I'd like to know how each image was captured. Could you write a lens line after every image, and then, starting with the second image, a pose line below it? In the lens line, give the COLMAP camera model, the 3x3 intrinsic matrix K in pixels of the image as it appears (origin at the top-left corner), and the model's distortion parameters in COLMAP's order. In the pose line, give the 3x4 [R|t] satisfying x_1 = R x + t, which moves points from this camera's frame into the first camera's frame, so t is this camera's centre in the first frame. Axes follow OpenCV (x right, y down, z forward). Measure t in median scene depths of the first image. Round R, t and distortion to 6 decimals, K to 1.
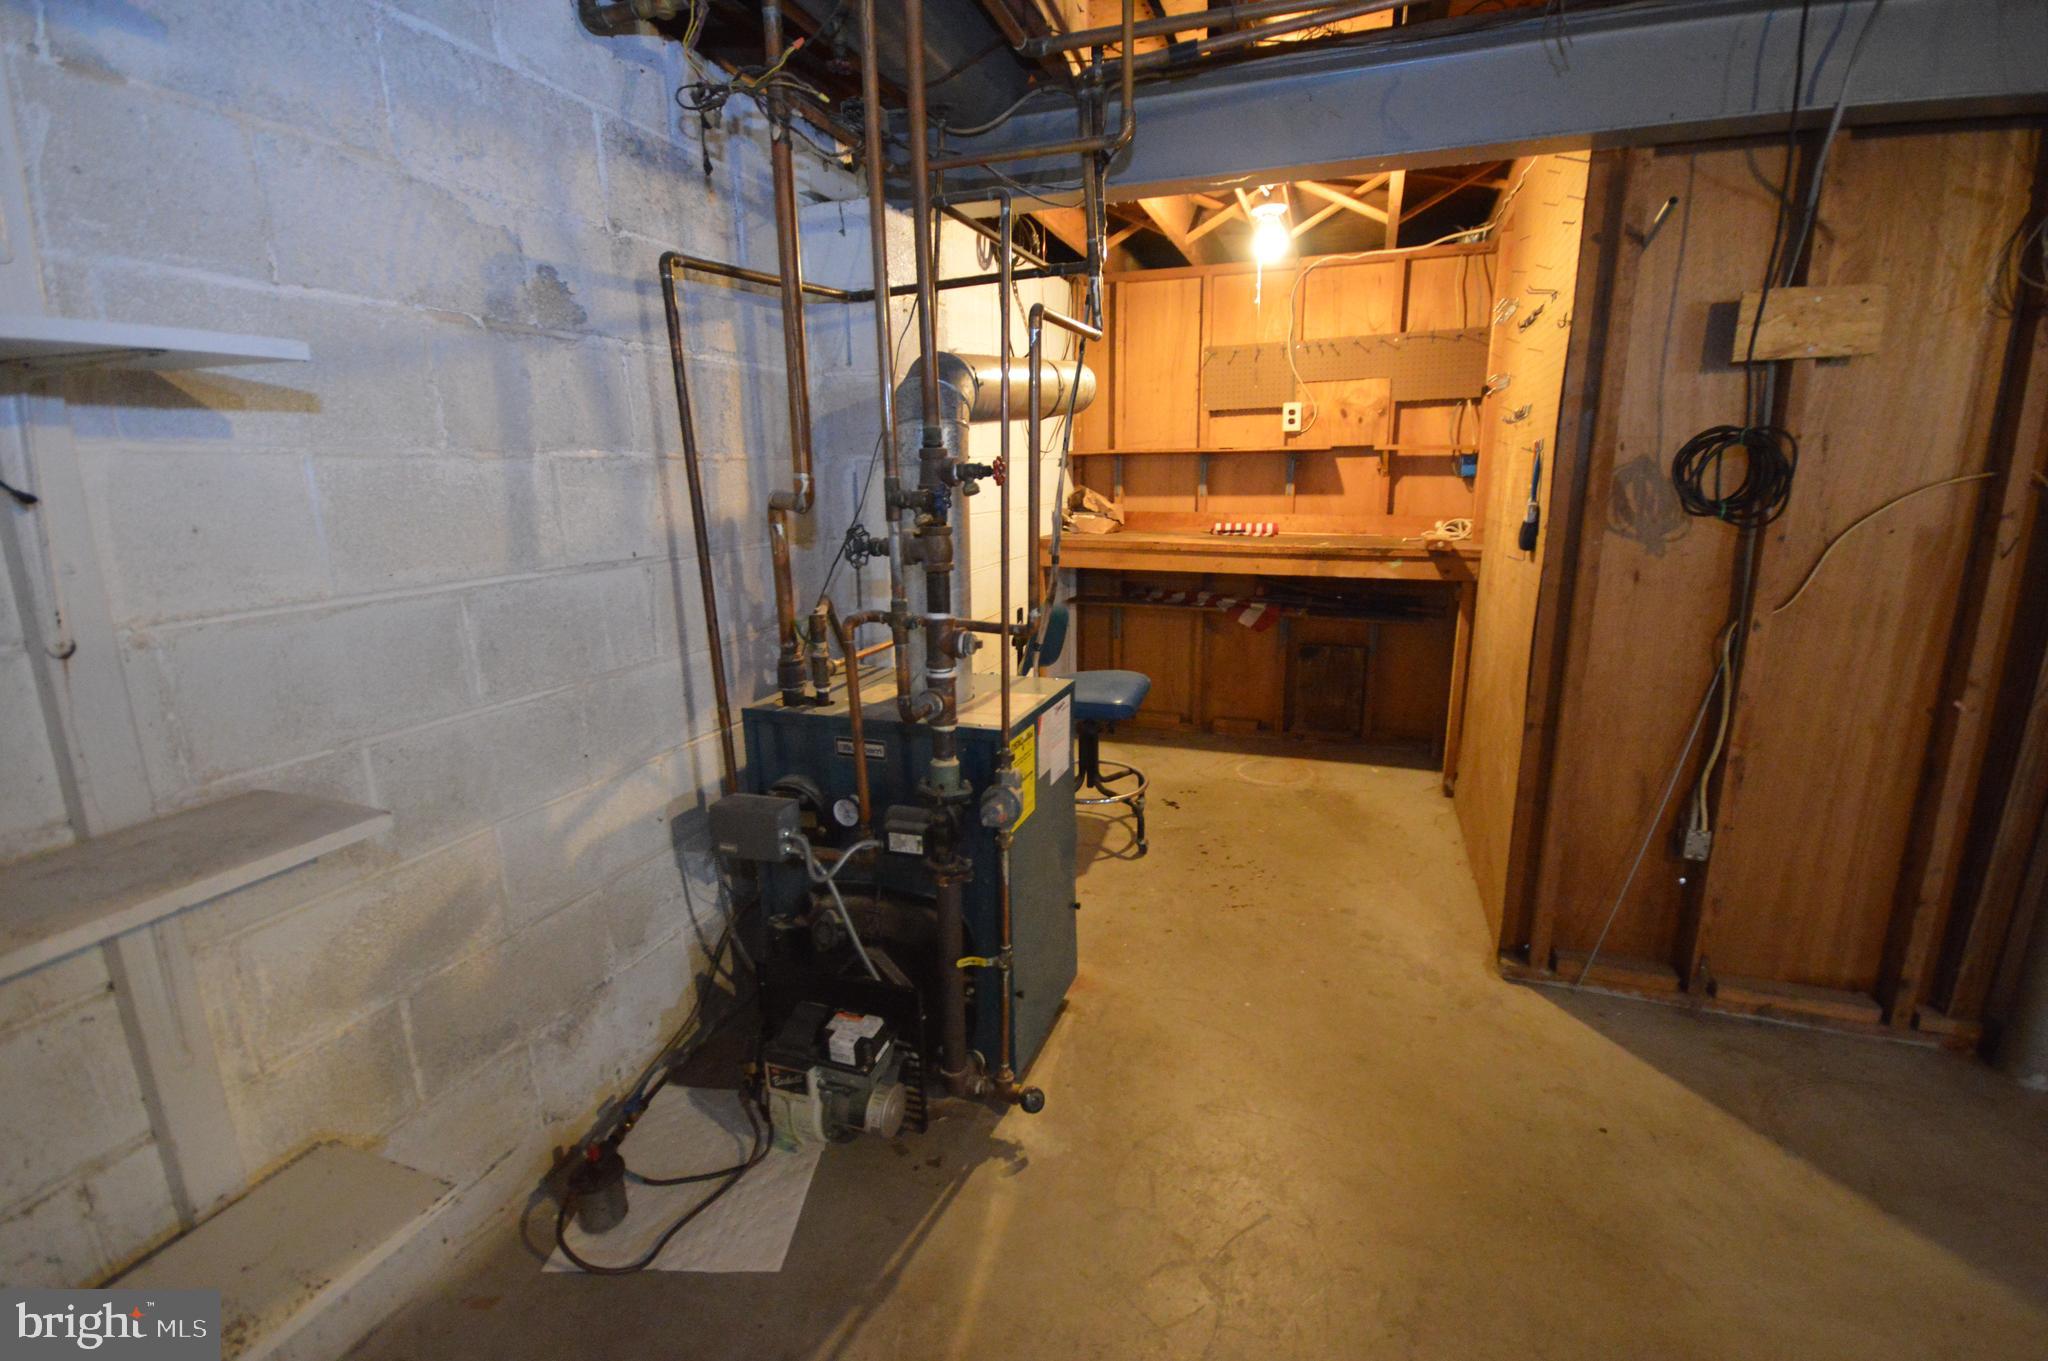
lens RADIAL K [[919.9, 0, 1041.1], [0, 919.9, 682.8], [0, 0, 1]] dist [0.015696, -0.014736]
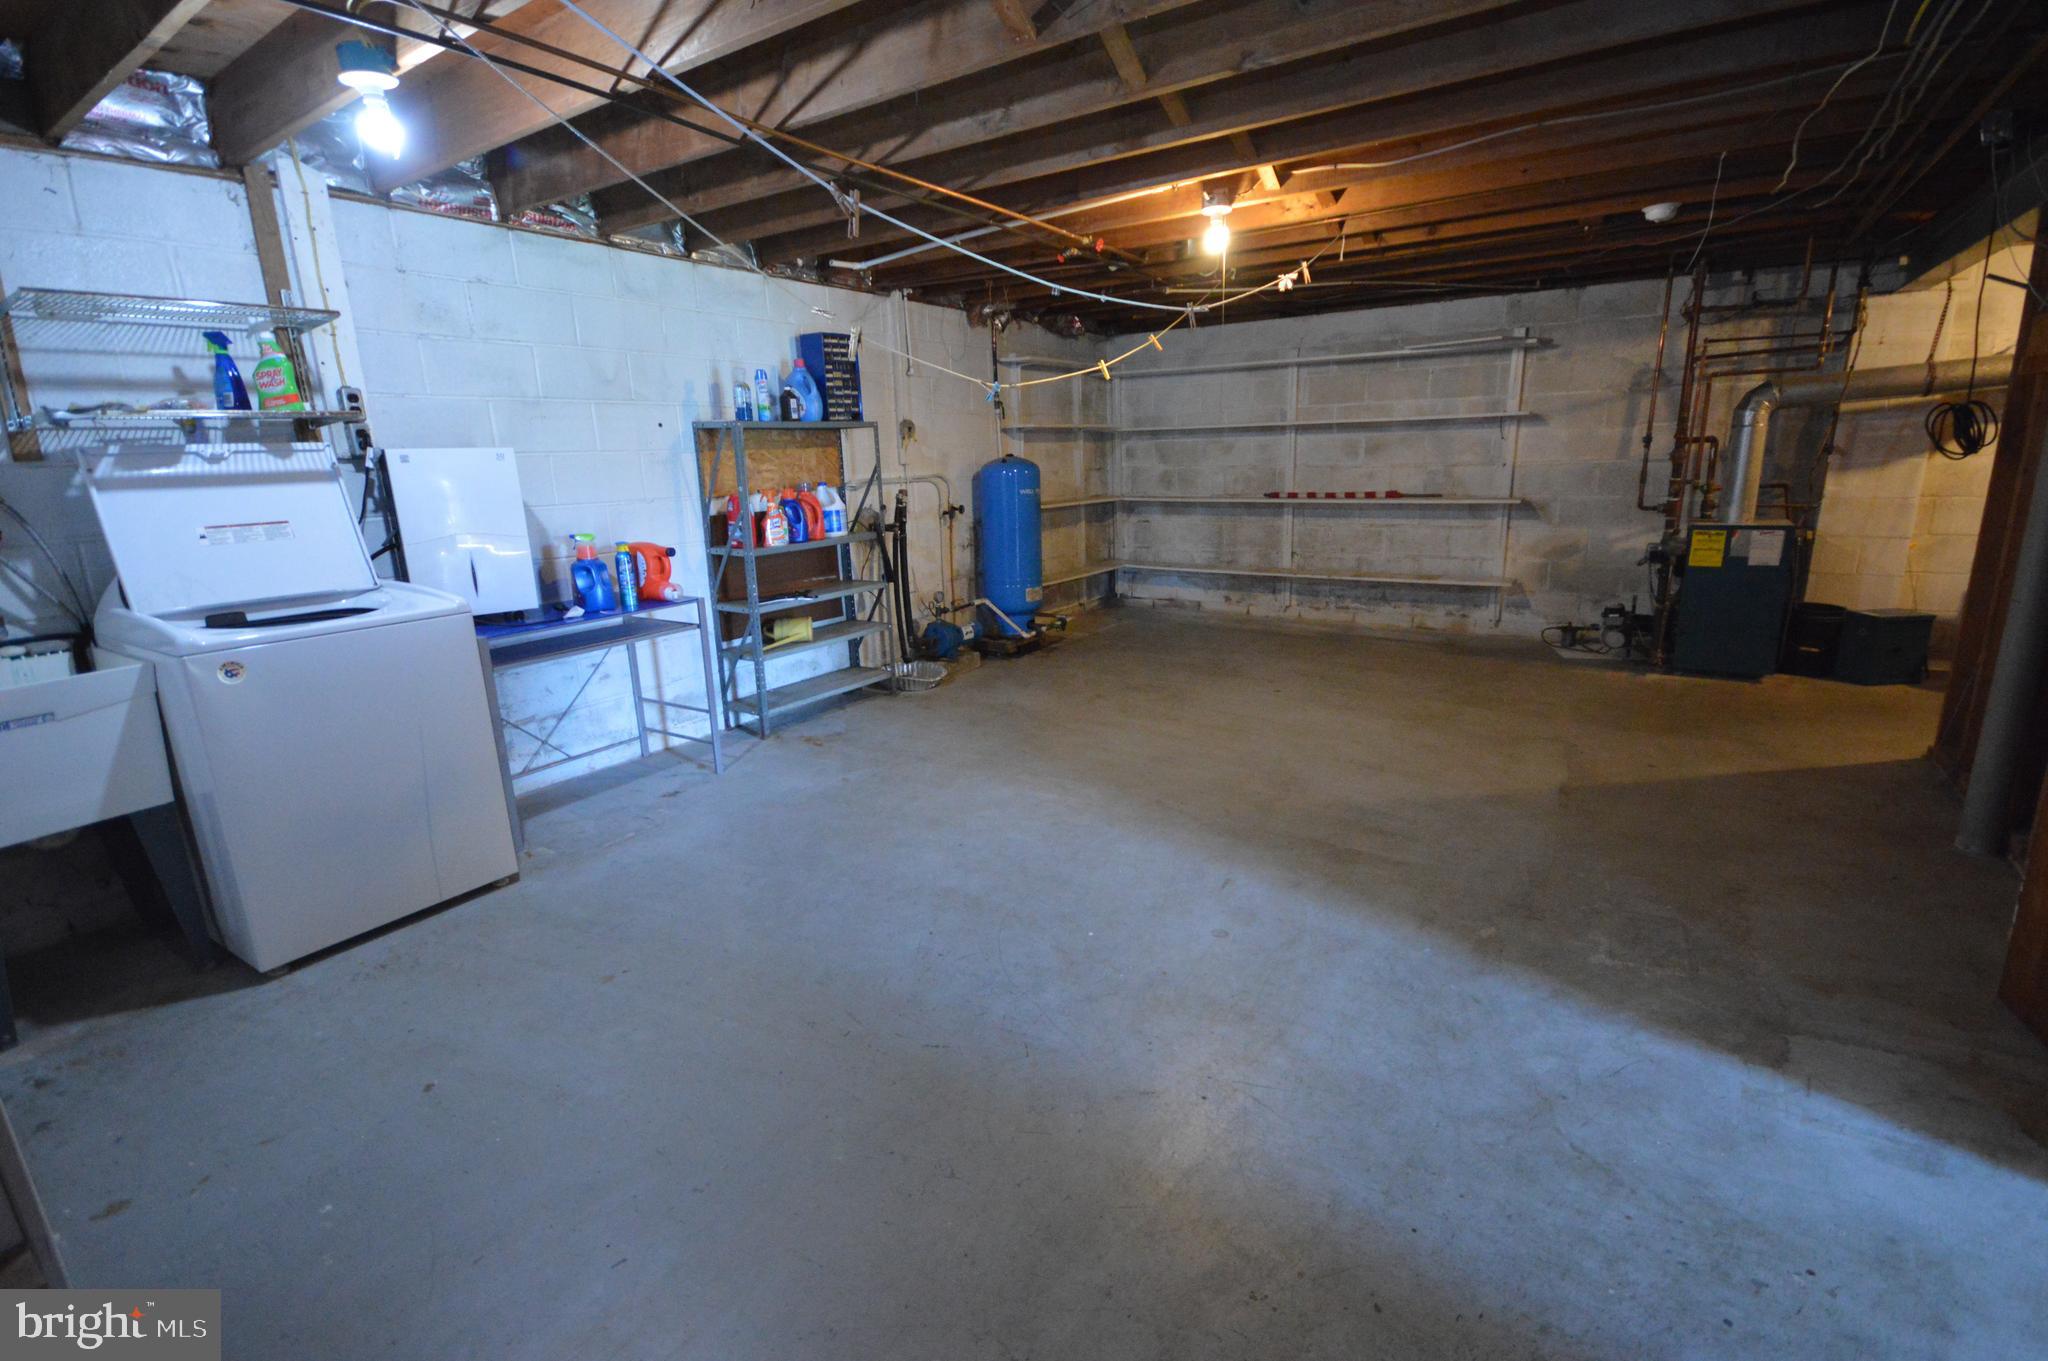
lens RADIAL K [[919.9, 0, 1041.1], [0, 919.9, 682.8], [0, 0, 1]] dist [0.015696, -0.014736]
pose [[-0.241323, 0.248222, -0.938163, 3.631932], [-0.186968, 0.936731, 0.295937, 0.047538], [0.952264, 0.246823, -0.179645, -0.276128]]
